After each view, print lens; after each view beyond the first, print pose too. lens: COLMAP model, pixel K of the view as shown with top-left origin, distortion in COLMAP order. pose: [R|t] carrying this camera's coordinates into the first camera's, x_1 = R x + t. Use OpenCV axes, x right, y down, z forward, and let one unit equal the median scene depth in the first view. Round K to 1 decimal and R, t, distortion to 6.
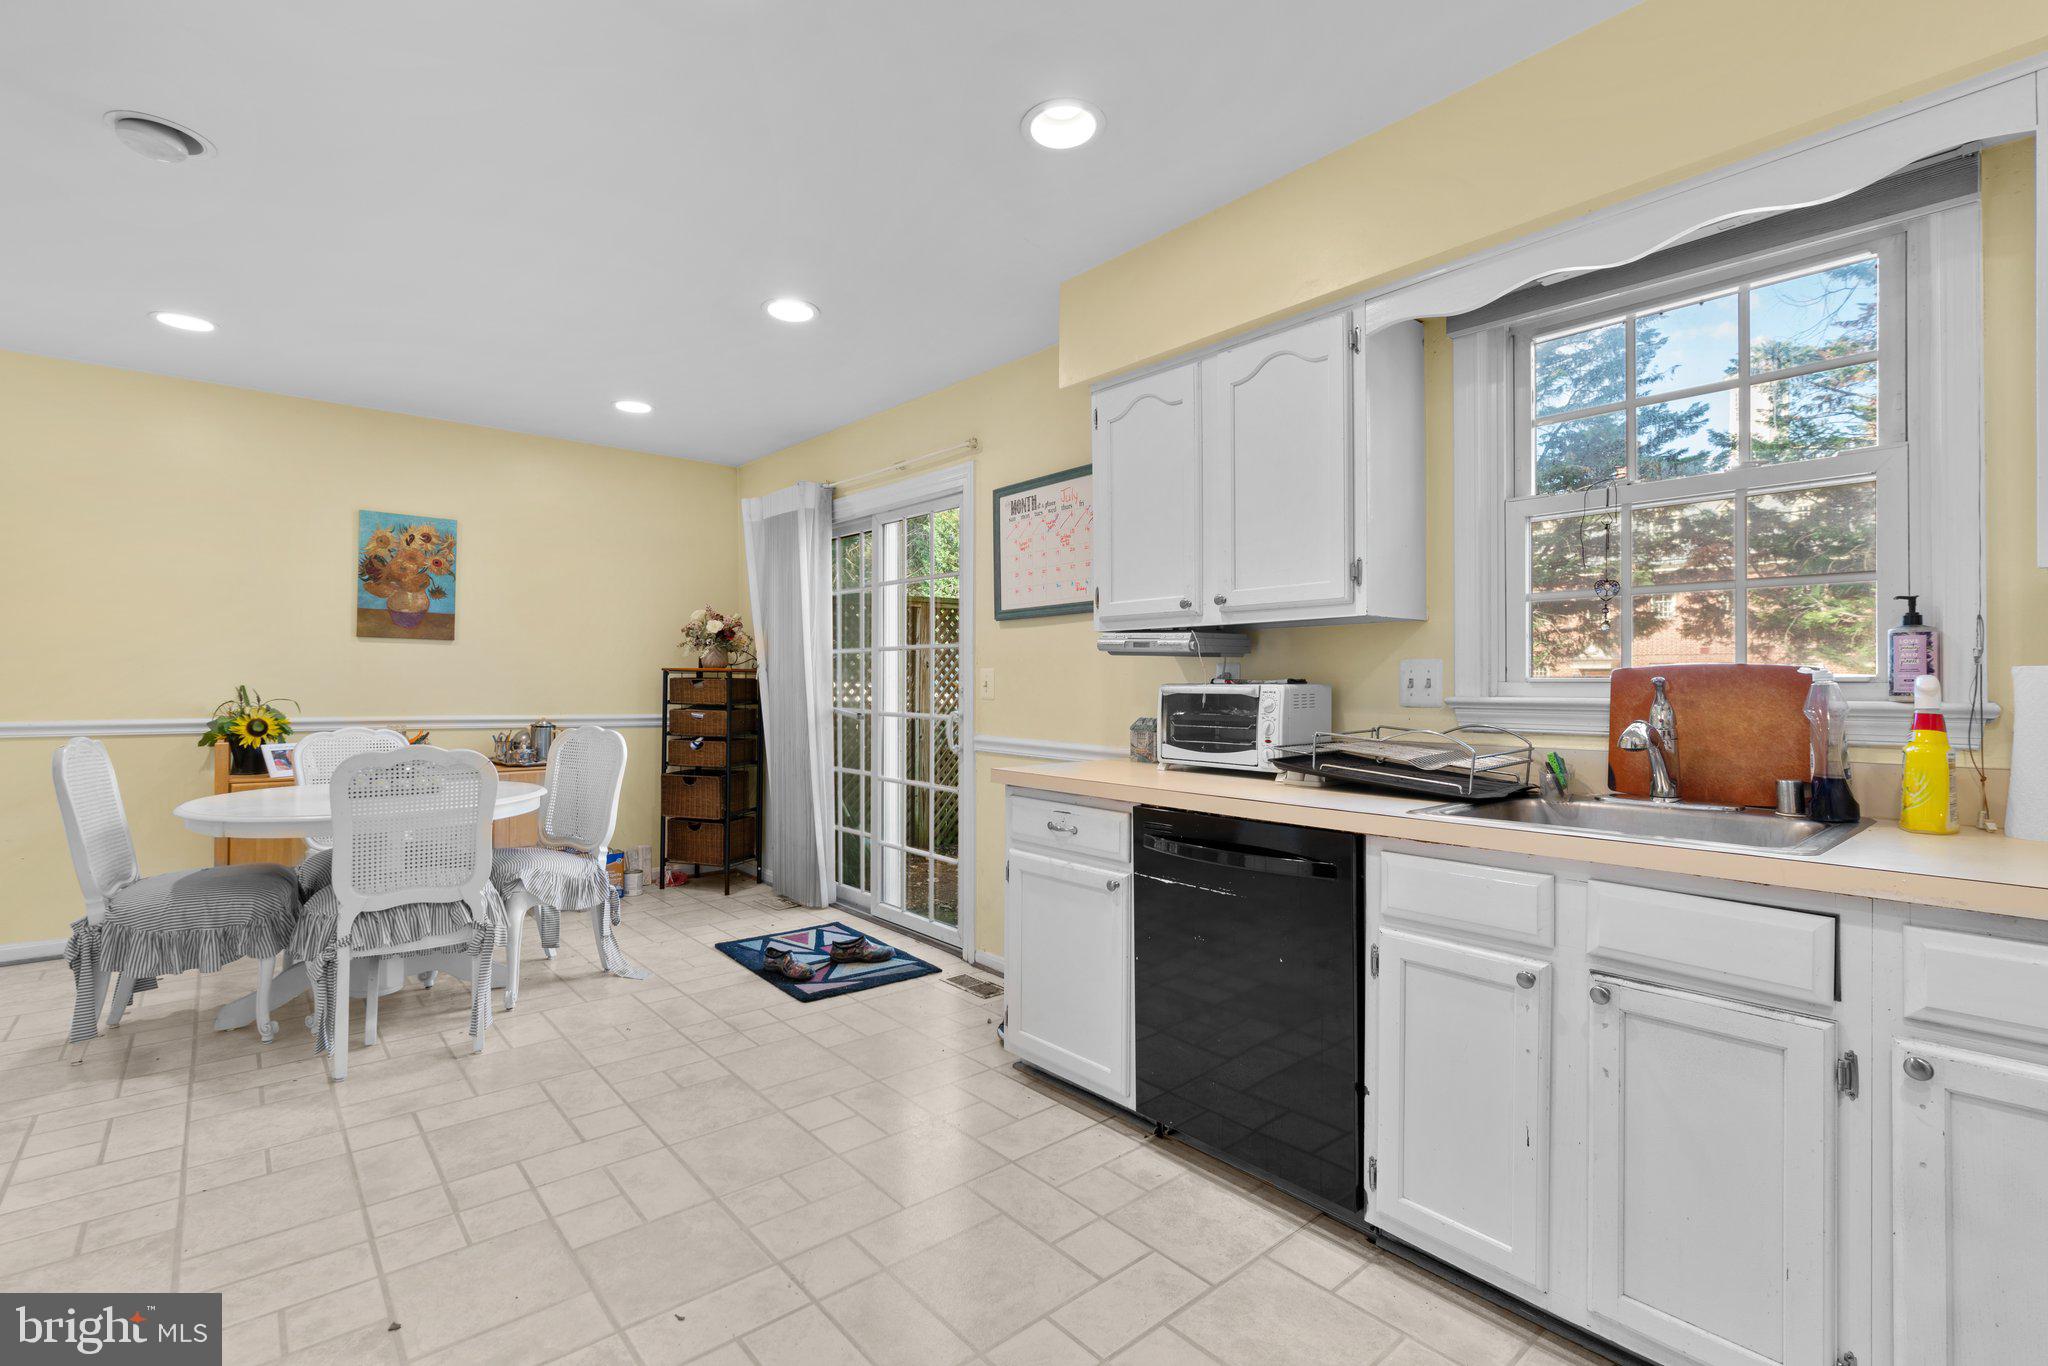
lens RADIAL K [[932.8, 0, 1009.5], [0, 932.8, 680.1], [0, 0, 1]] dist [-0.009173, 0.005848]
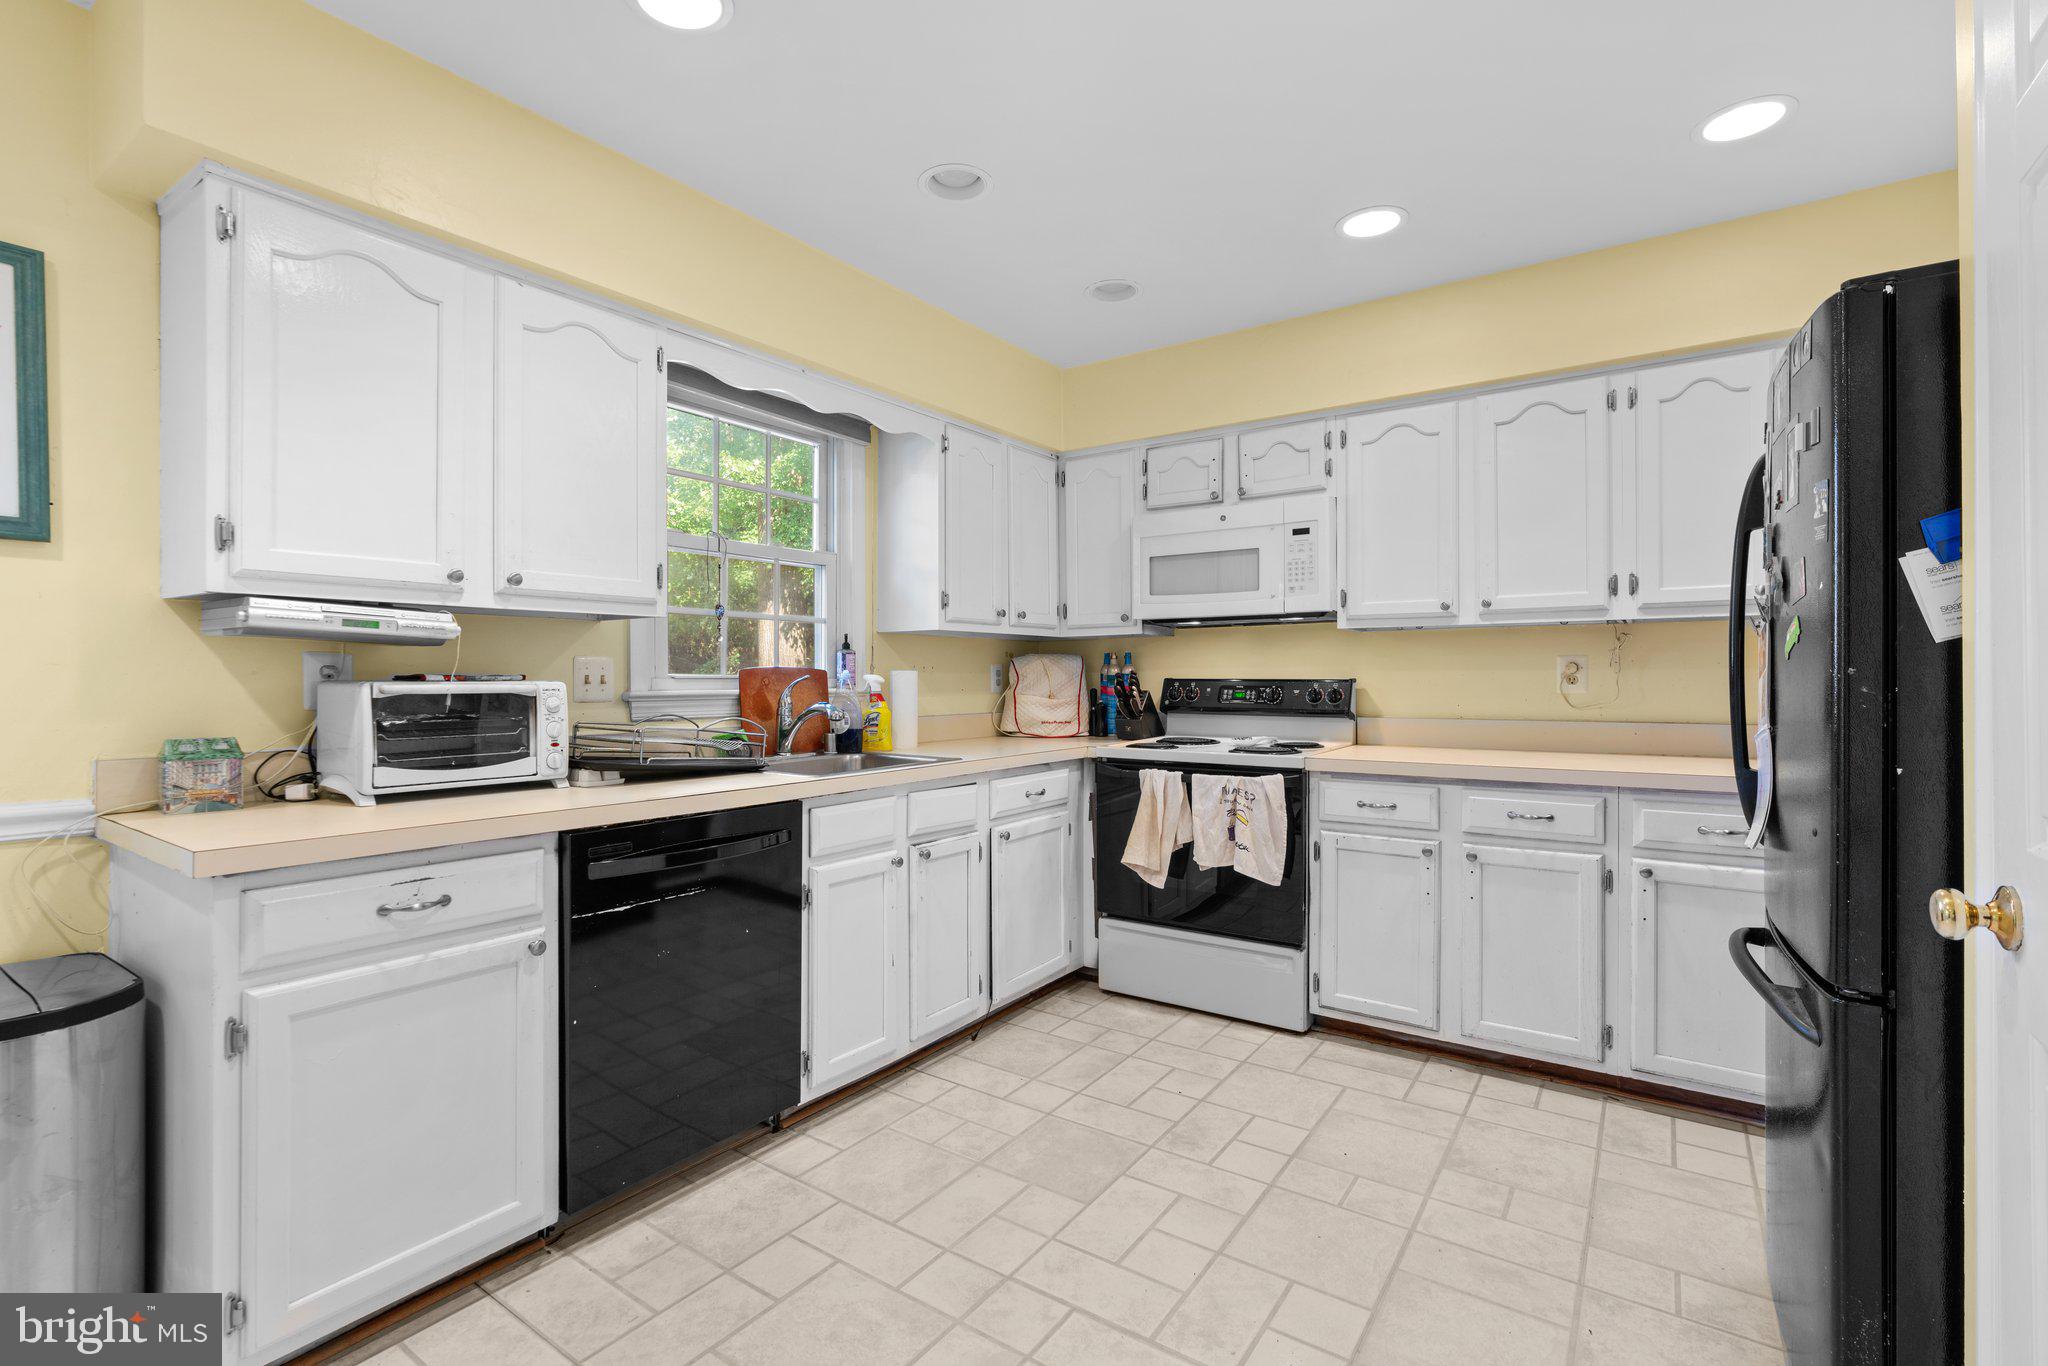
lens RADIAL K [[932.8, 0, 1004.7], [0, 932.8, 679.4], [0, 0, 1]] dist [-0.009173, 0.005848]
pose [[-0.246615, -0.001379, 0.969113, -0.737626], [-0.002532, 0.999996, 0.000779, 0.001198], [-0.969110, -0.002261, -0.246617, 0.845325]]
